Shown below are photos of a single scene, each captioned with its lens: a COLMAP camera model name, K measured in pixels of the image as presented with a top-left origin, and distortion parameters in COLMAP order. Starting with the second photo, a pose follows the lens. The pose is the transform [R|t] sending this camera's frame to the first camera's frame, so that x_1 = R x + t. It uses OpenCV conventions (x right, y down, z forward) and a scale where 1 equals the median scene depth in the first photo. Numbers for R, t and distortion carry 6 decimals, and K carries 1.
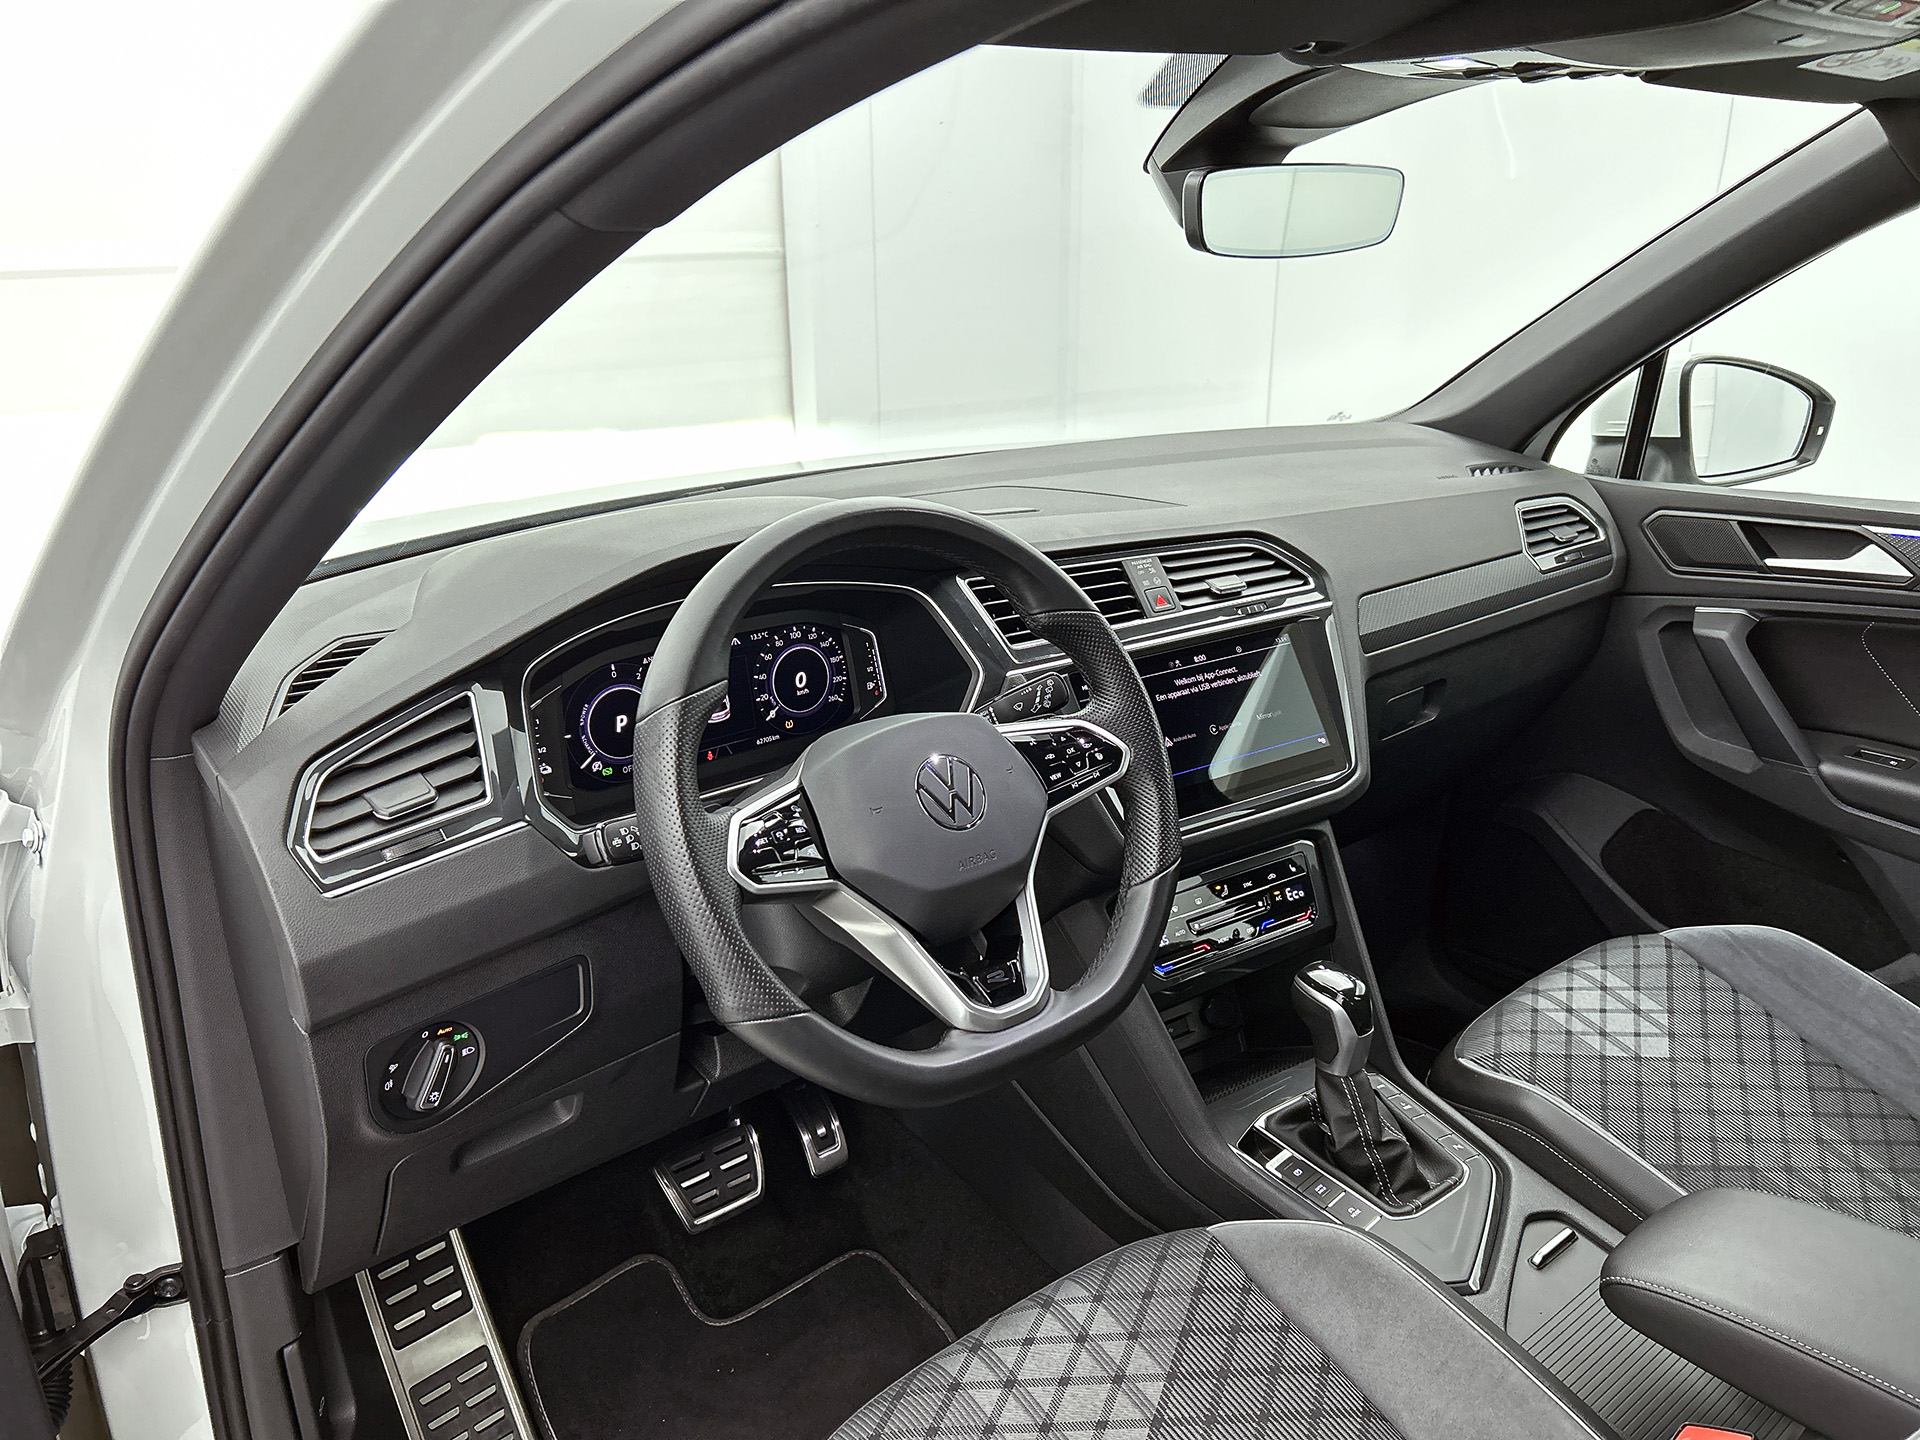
lens RADIAL K [[1449.2, 0, 965.9], [0, 1449.2, 724.9], [0, 0, 1]] dist [0.046604, -0.068038]
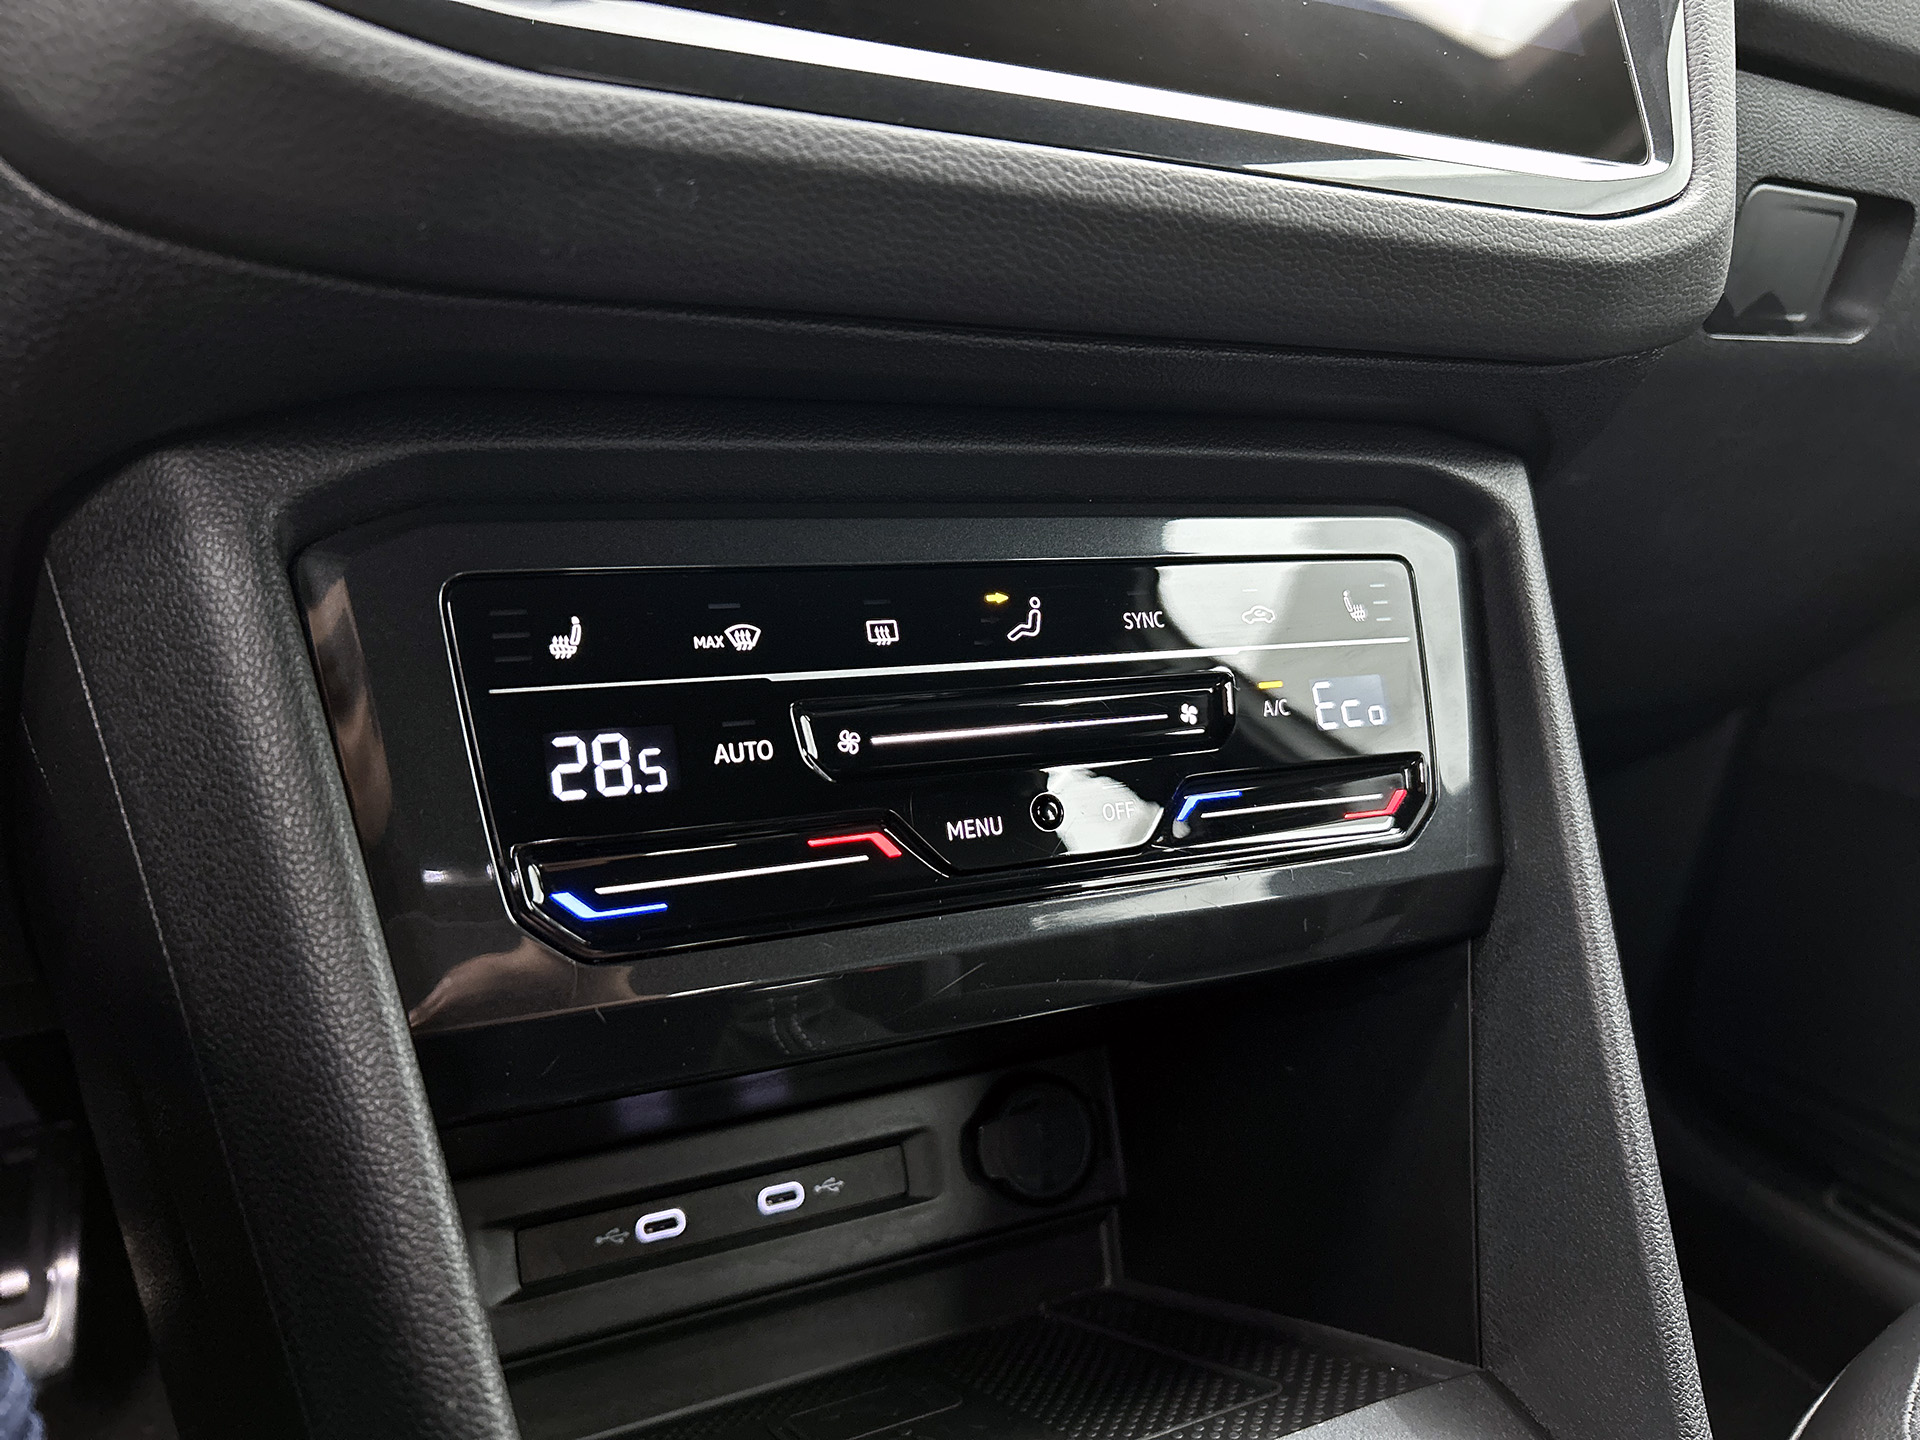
lens RADIAL K [[1449.2, 0, 950.9], [0, 1449.2, 723.9], [0, 0, 1]] dist [0.046604, -0.068038]
pose [[0.988317, 0.130730, -0.078351, 0.190272], [-0.132634, 0.990972, -0.019583, 0.138773], [0.075083, 0.029746, 0.996734, 0.796789]]
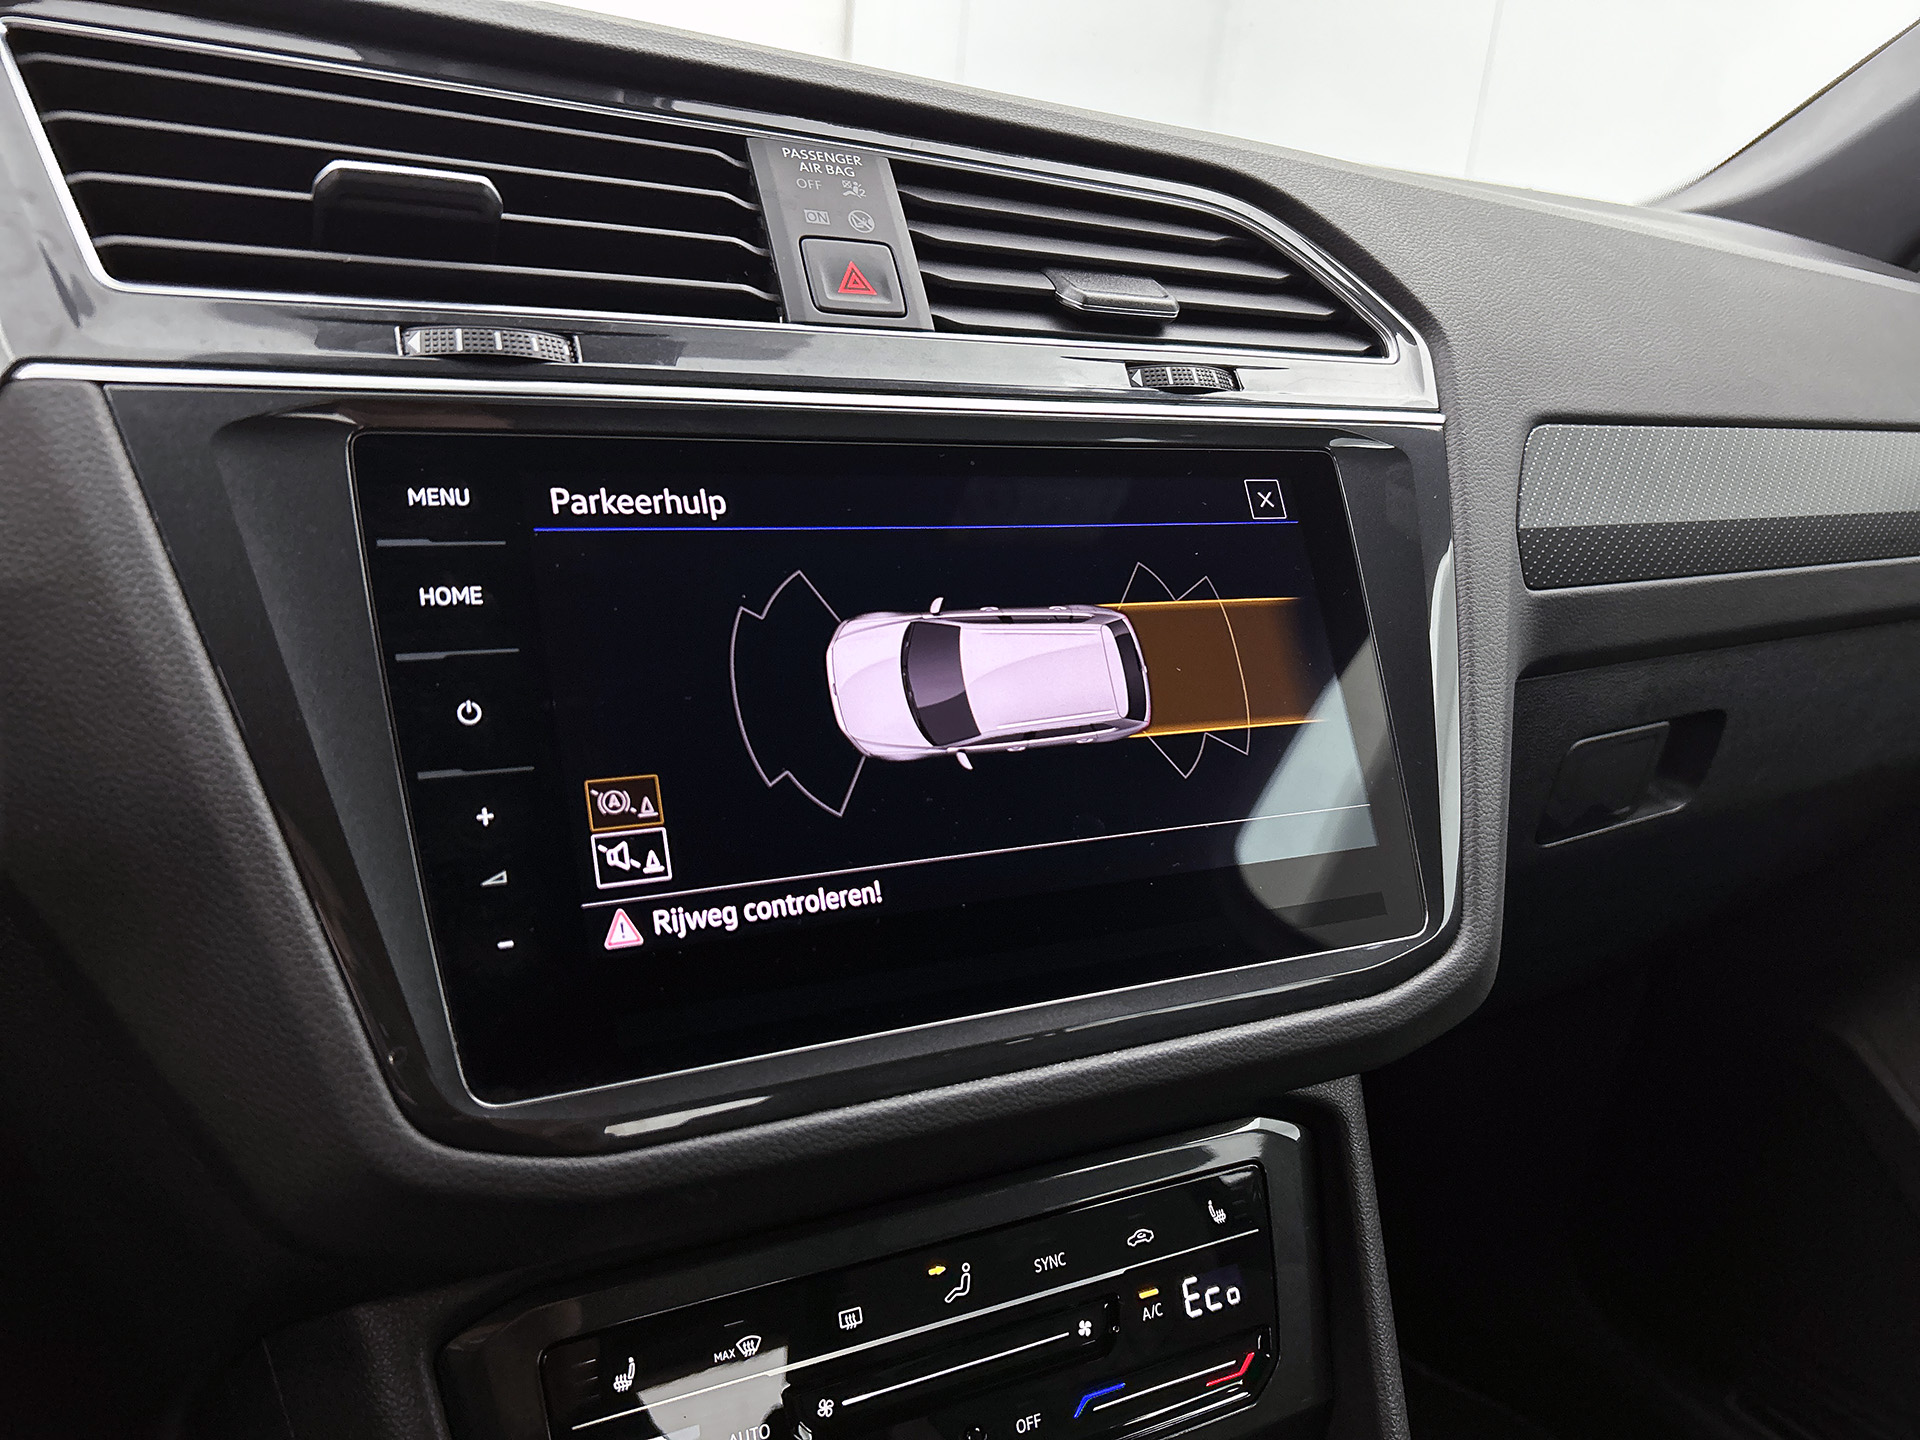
lens RADIAL K [[1449.2, 0, 974.5], [0, 1449.2, 709.9], [0, 0, 1]] dist [0.046604, -0.068038]
pose [[0.988271, 0.130617, -0.079119, 0.193762], [-0.132712, 0.990915, -0.021805, 0.004016], [0.075552, 0.032049, 0.996627, 0.712565]]
